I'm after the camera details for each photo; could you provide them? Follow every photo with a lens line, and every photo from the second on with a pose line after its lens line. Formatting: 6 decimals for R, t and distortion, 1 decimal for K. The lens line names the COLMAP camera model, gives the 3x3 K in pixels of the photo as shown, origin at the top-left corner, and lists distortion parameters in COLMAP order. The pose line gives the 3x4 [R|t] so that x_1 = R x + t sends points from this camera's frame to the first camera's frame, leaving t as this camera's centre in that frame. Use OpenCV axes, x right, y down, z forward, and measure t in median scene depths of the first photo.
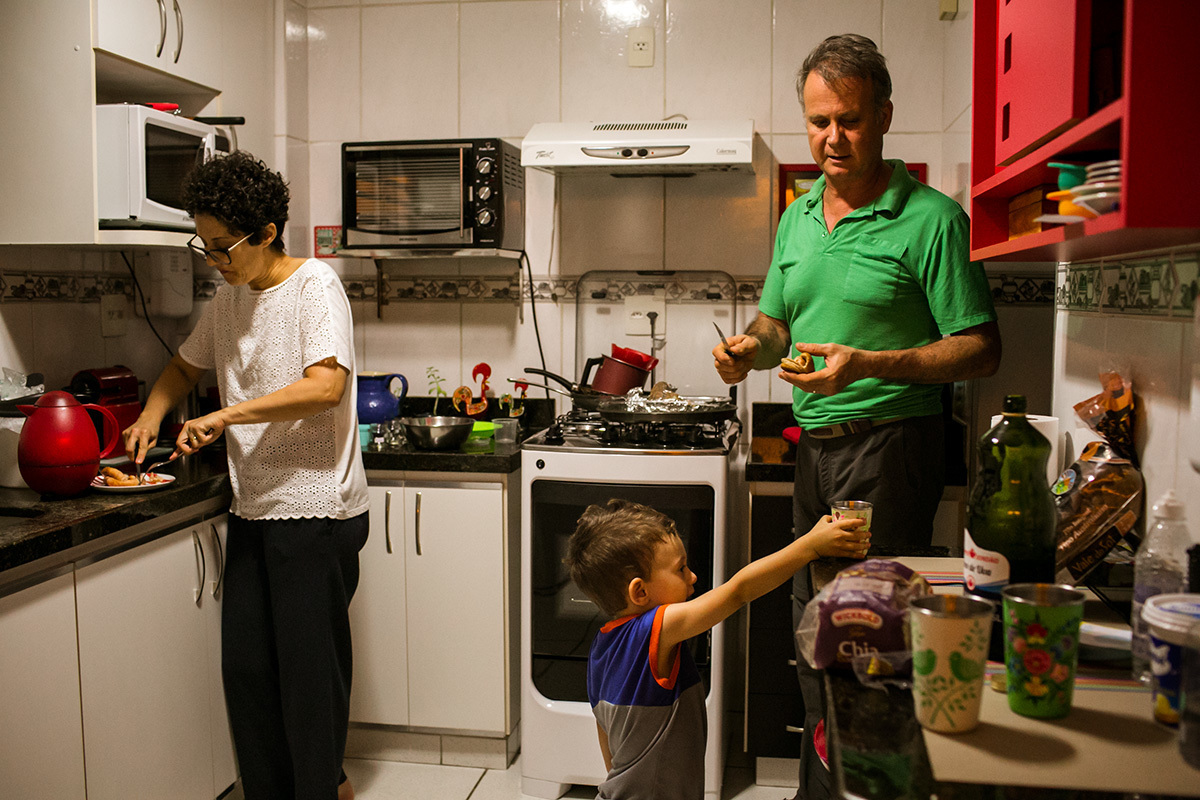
lens RADIAL K [[1160.2, 0, 600.0], [0, 1160.2, 400.0], [0, 0, 1]] dist [-0.091750, 0.114962]
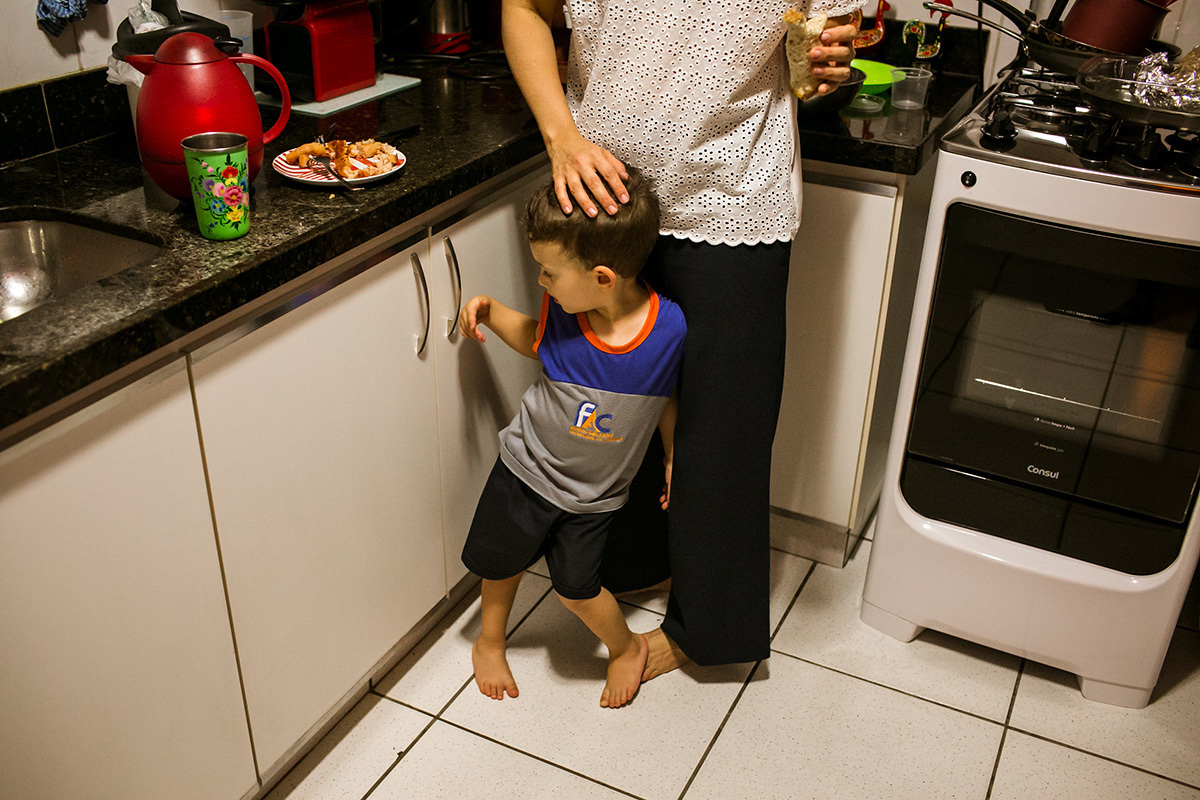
lens RADIAL K [[1160.2, 0, 600.0], [0, 1160.2, 400.0], [0, 0, 1]] dist [-0.091750, 0.114962]
pose [[0.953709, 0.161743, -0.253533, -0.062996], [-0.050405, 0.917099, 0.395461, -0.064715], [0.296478, -0.364375, 0.882798, 0.365437]]
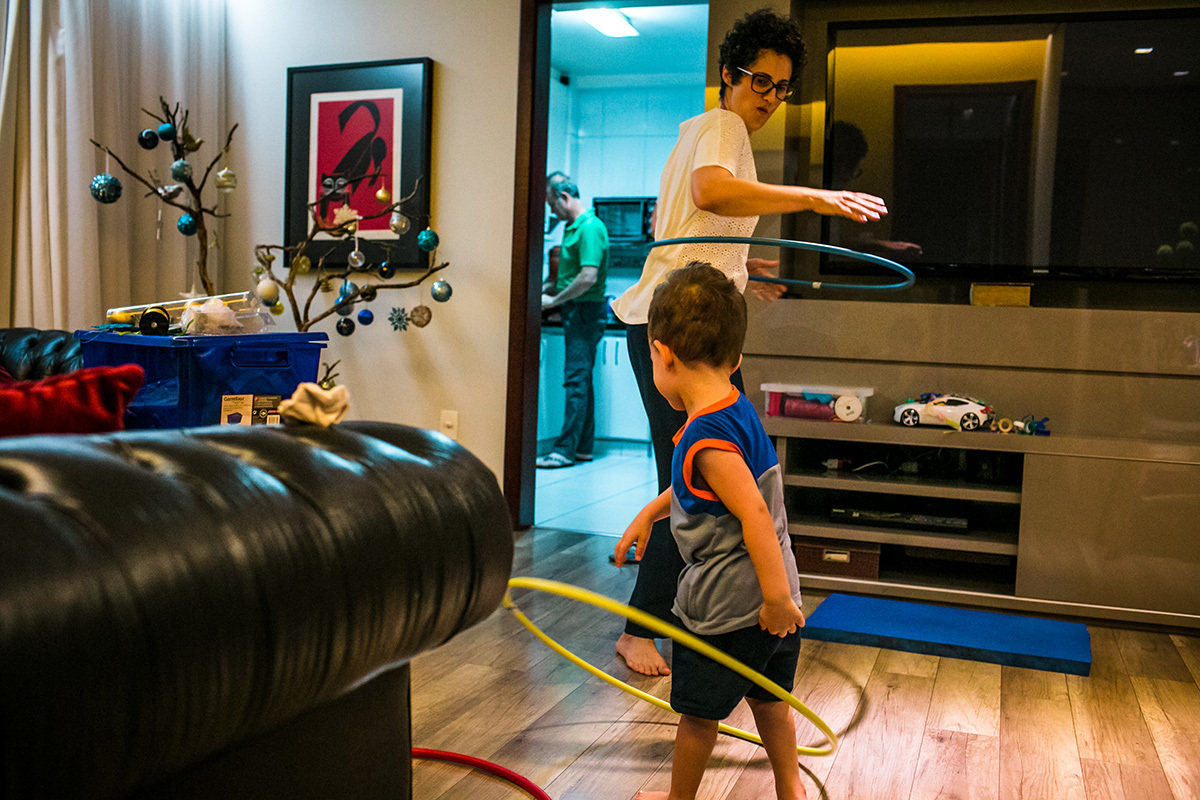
lens RADIAL K [[1160.2, 0, 600.0], [0, 1160.2, 400.0], [0, 0, 1]] dist [-0.091750, 0.114962]
pose [[0.977612, 0.048935, -0.204645, 0.334209], [-0.055341, 0.998137, -0.025692, 0.283842], [0.203006, 0.036442, 0.978499, -1.471847]]
